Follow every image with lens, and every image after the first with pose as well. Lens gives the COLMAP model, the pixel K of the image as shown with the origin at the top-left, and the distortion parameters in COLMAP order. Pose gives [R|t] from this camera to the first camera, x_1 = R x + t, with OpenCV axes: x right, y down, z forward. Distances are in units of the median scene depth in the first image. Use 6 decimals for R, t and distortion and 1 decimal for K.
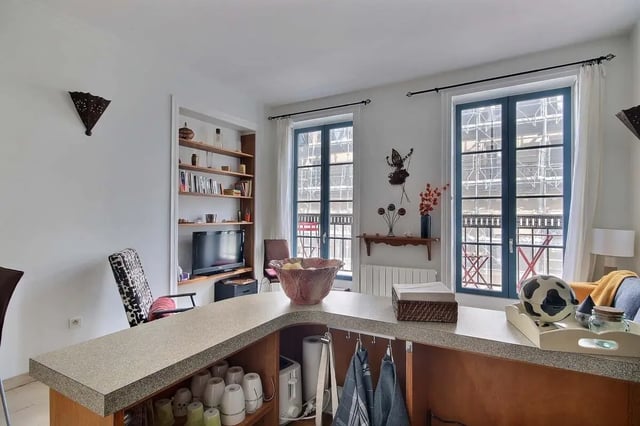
lens RADIAL K [[324.6, 0, 322.4], [0, 324.6, 214.2], [0, 0, 1]] dist [0.001363, 0.000394]
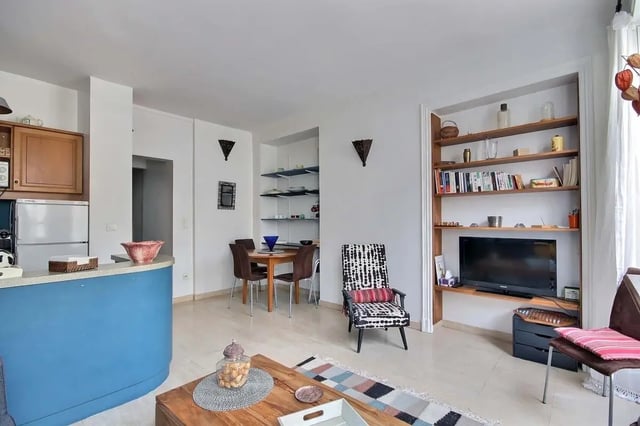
lens RADIAL K [[298.9, 0, 323.9], [0, 298.9, 215.8], [0, 0, 1]] dist [-0.000668, -0.000043]
pose [[-0.206679, -0.015424, -0.978287, 0.471949], [0.010726, 0.999780, -0.018029, 0.007583], [0.978350, -0.014220, -0.206468, 0.765212]]
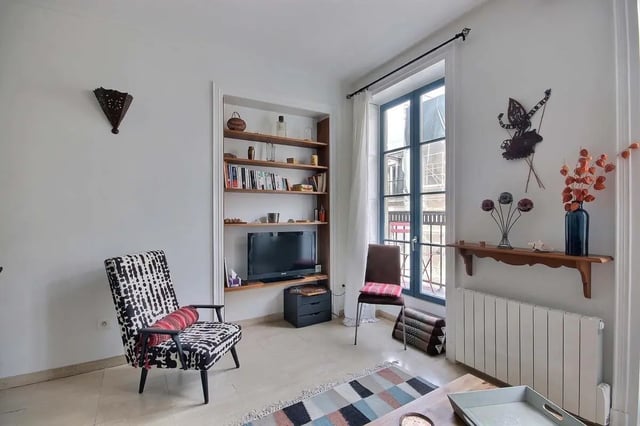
lens RADIAL K [[298.9, 0, 323.9], [0, 298.9, 215.8], [0, 0, 1]] dist [-0.000668, -0.000043]
pose [[0.876619, -0.006198, -0.481145, 0.179063], [0.010747, 0.999920, 0.006701, 0.003408], [0.481065, -0.011045, 0.876616, 0.357679]]
